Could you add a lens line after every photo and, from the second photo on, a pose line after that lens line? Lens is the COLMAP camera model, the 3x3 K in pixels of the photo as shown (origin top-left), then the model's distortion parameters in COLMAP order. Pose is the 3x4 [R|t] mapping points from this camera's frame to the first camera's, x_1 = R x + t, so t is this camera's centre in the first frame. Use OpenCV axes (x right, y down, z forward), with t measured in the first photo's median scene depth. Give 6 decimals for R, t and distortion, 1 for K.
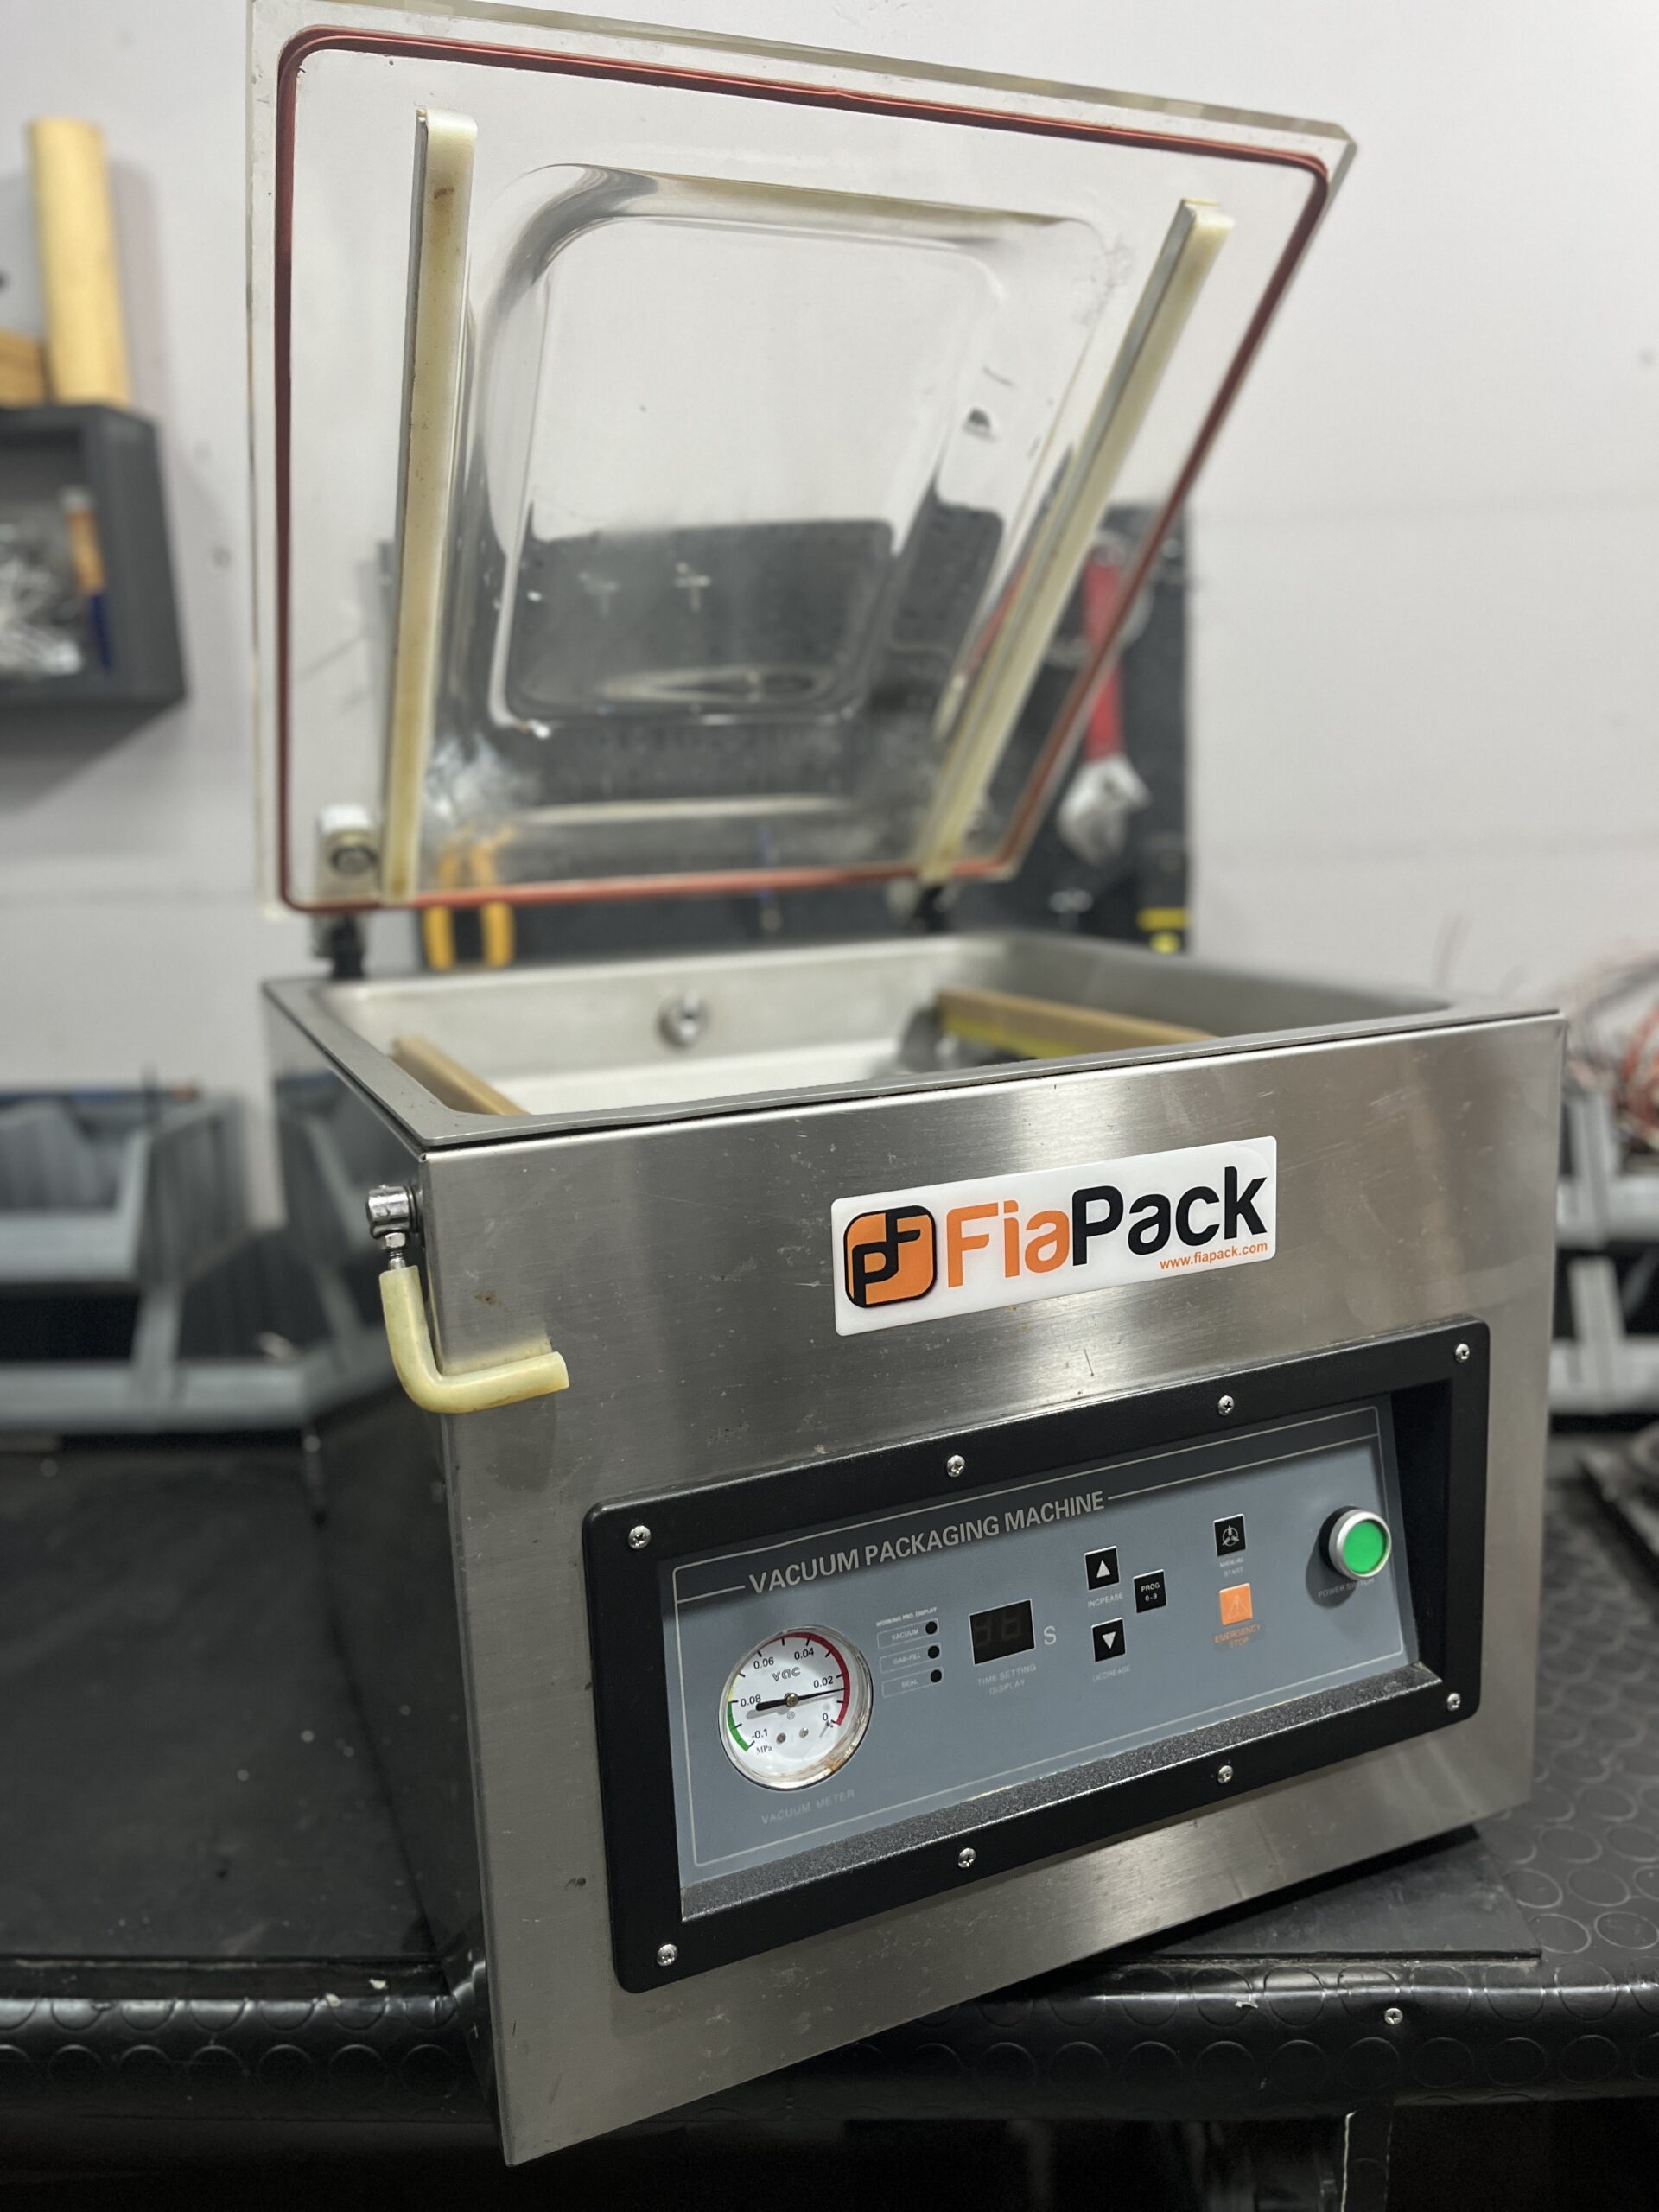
lens RADIAL K [[1705.9, 0, 845.4], [0, 1705.9, 1119.4], [0, 0, 1]] dist [0.085357, -0.120885]
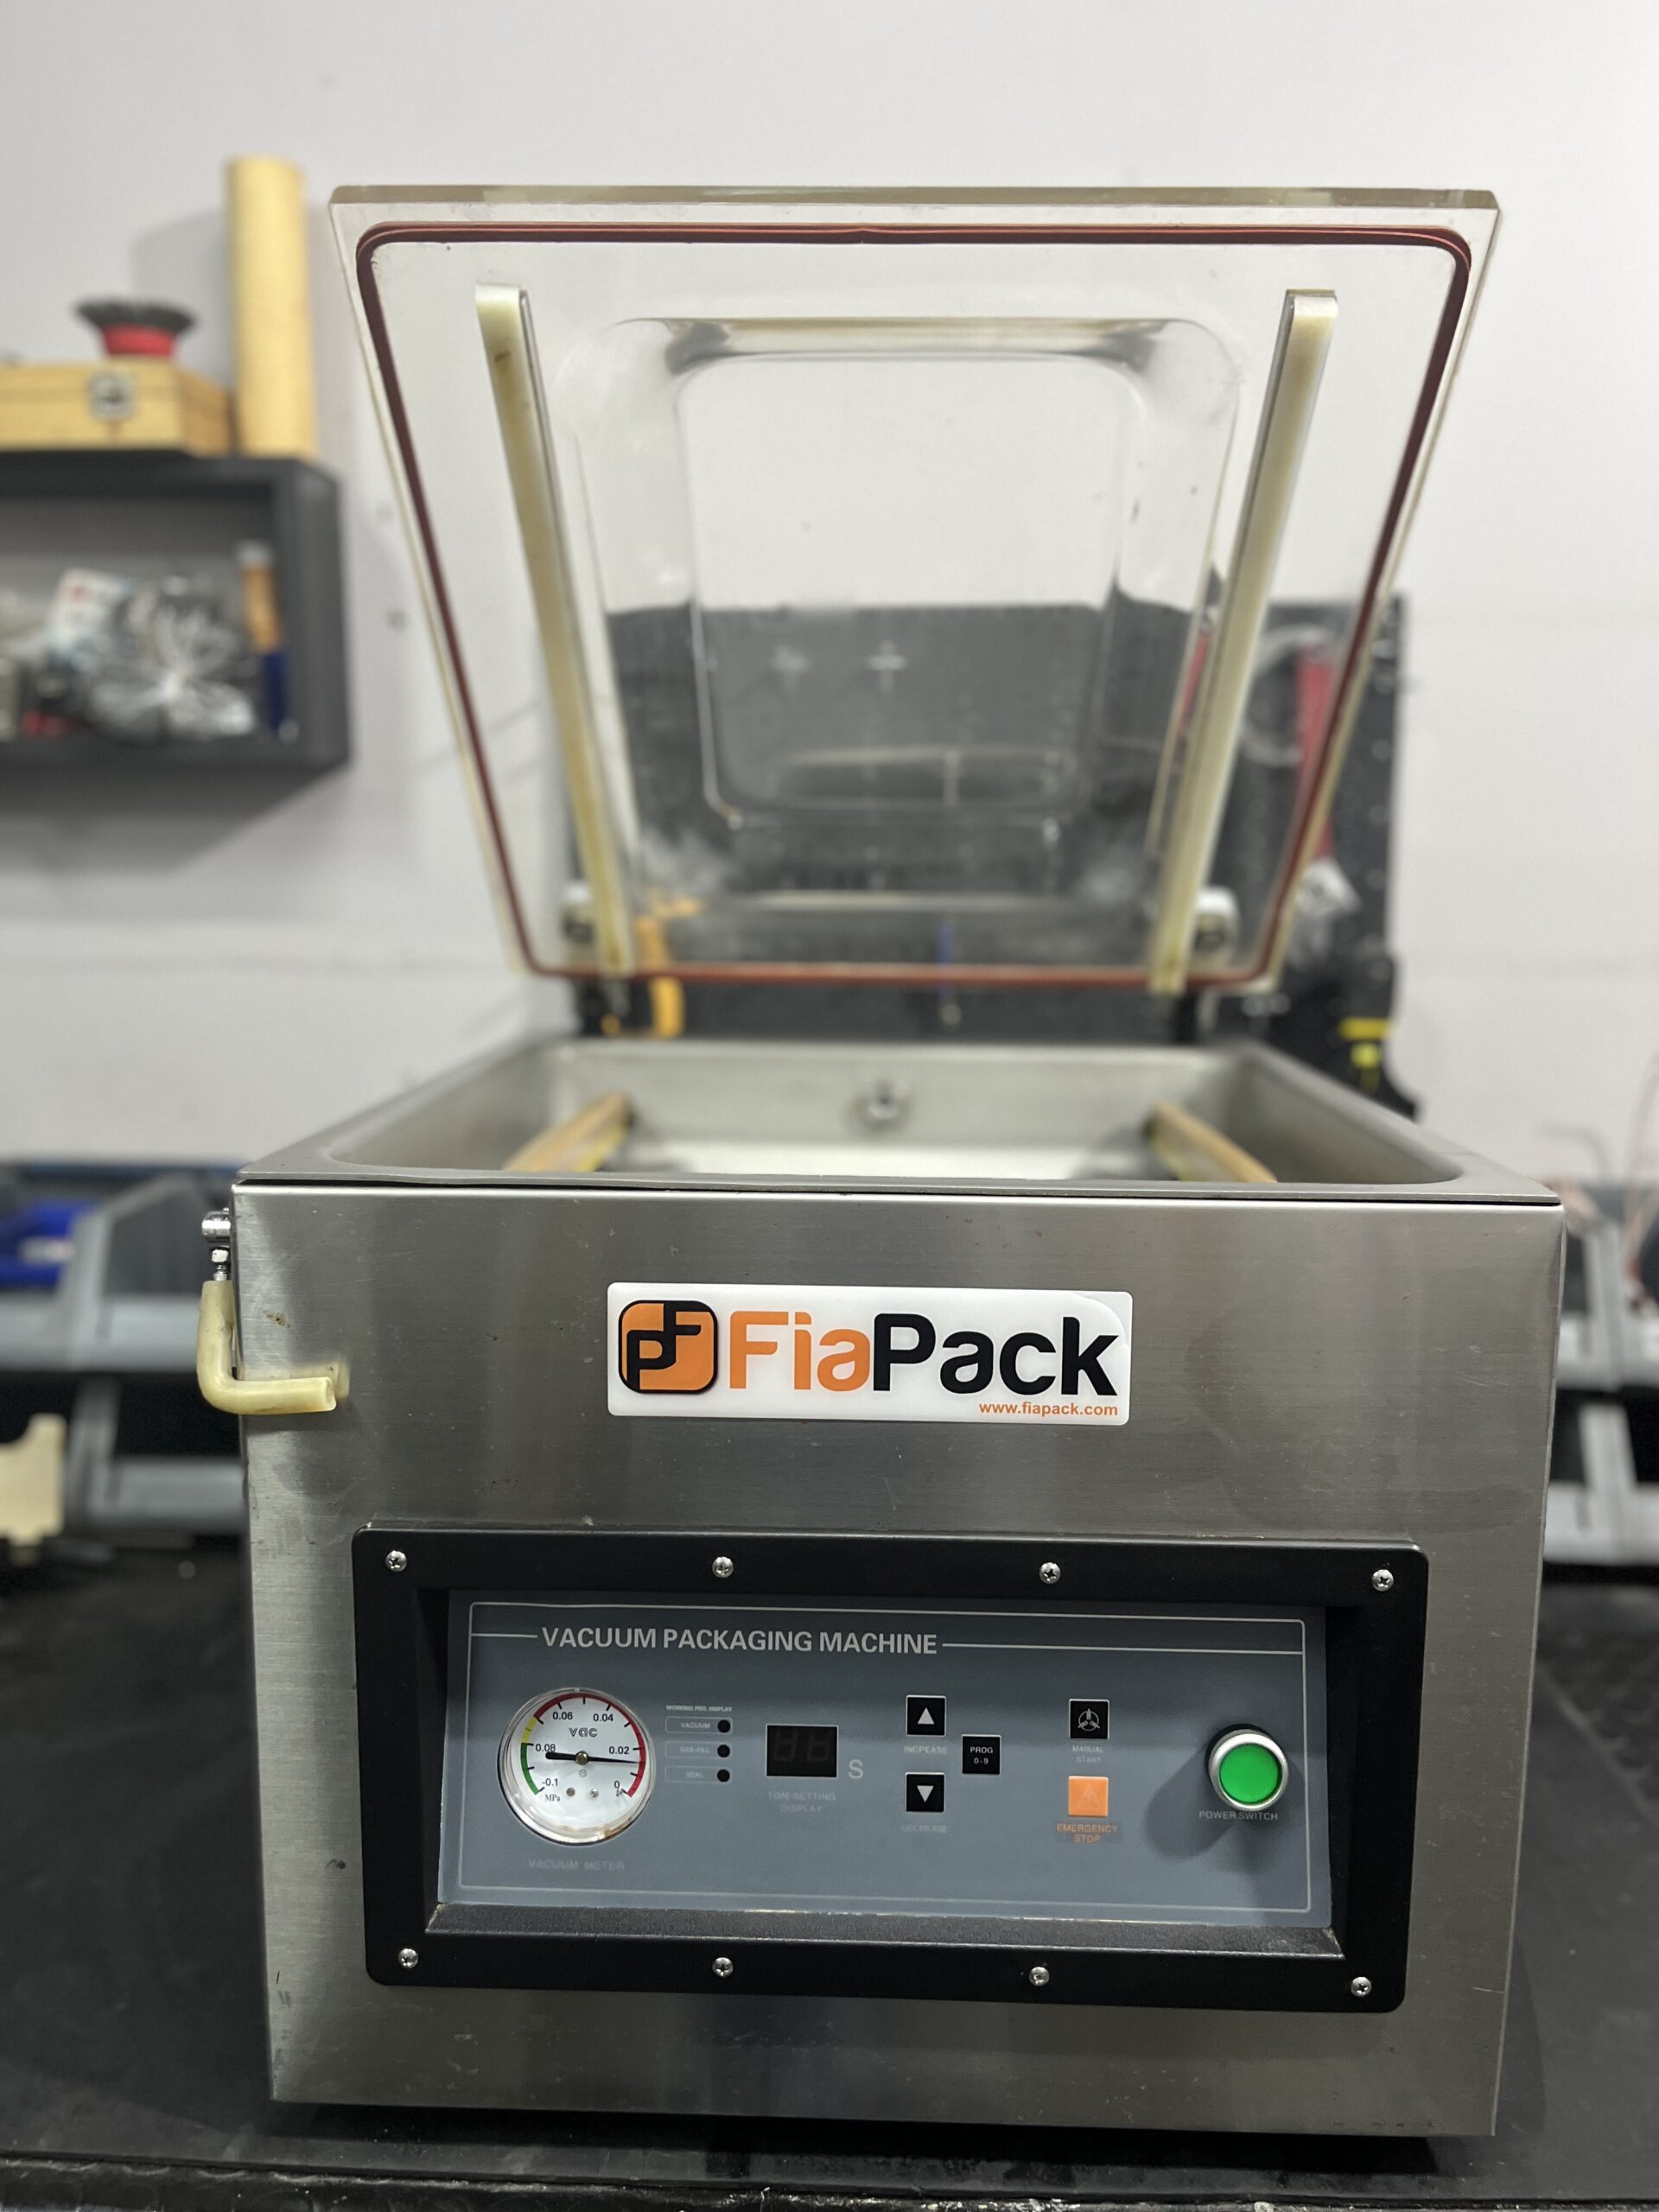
lens RADIAL K [[1705.9, 0, 825.1], [0, 1705.9, 1123.4], [0, 0, 1]] dist [0.085357, -0.120885]
pose [[0.897370, 0.113522, -0.426427, 0.488037], [-0.130314, 0.991419, -0.010301, -0.049778], [0.421598, 0.064814, 0.904463, 0.093166]]
